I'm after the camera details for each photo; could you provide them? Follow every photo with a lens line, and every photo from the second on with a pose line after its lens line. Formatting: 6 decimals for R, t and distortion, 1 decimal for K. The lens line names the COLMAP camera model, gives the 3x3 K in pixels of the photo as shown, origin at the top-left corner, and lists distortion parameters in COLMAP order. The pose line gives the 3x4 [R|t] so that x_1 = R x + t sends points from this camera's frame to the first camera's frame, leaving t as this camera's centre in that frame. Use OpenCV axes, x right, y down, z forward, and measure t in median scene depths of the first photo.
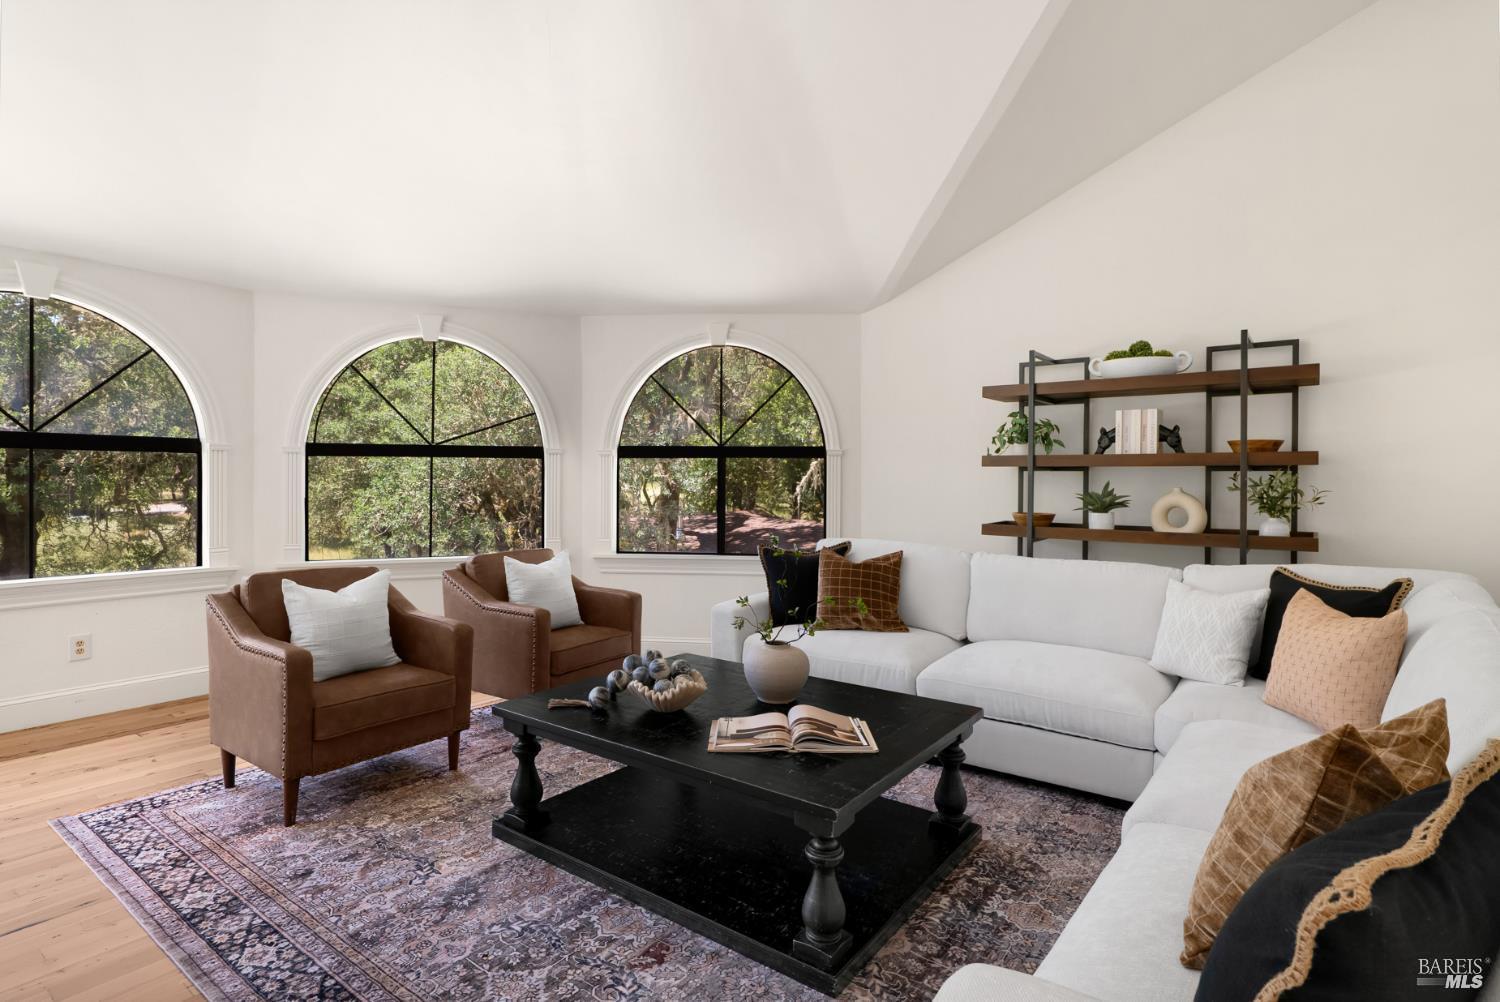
lens RADIAL K [[757.9, 0, 747.7], [0, 757.9, 486.3], [0, 0, 1]] dist [-0.007843, 0.000842]
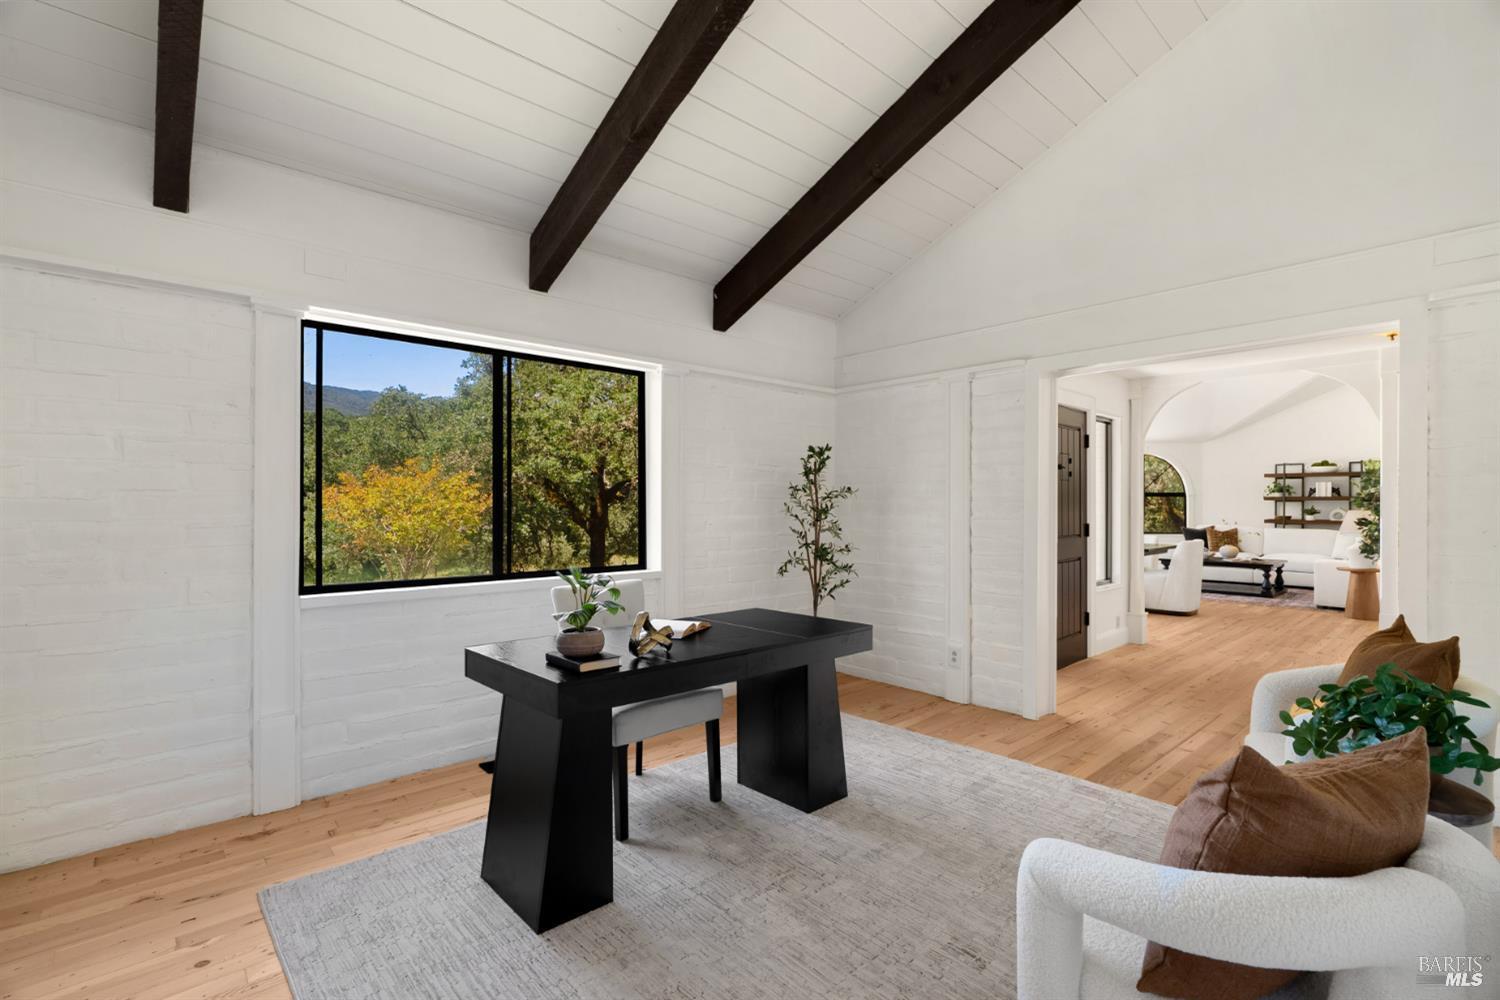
lens RADIAL K [[685.3, 0, 752.1], [0, 685.3, 504.4], [0, 0, 1]] dist [-0.002967, 0.006031]
pose [[0.984361, -0.004493, -0.176108, -1.377862], [0.003082, 0.999961, -0.008286, 0.006807], [0.176138, 0.007613, 0.984336, -2.317096]]
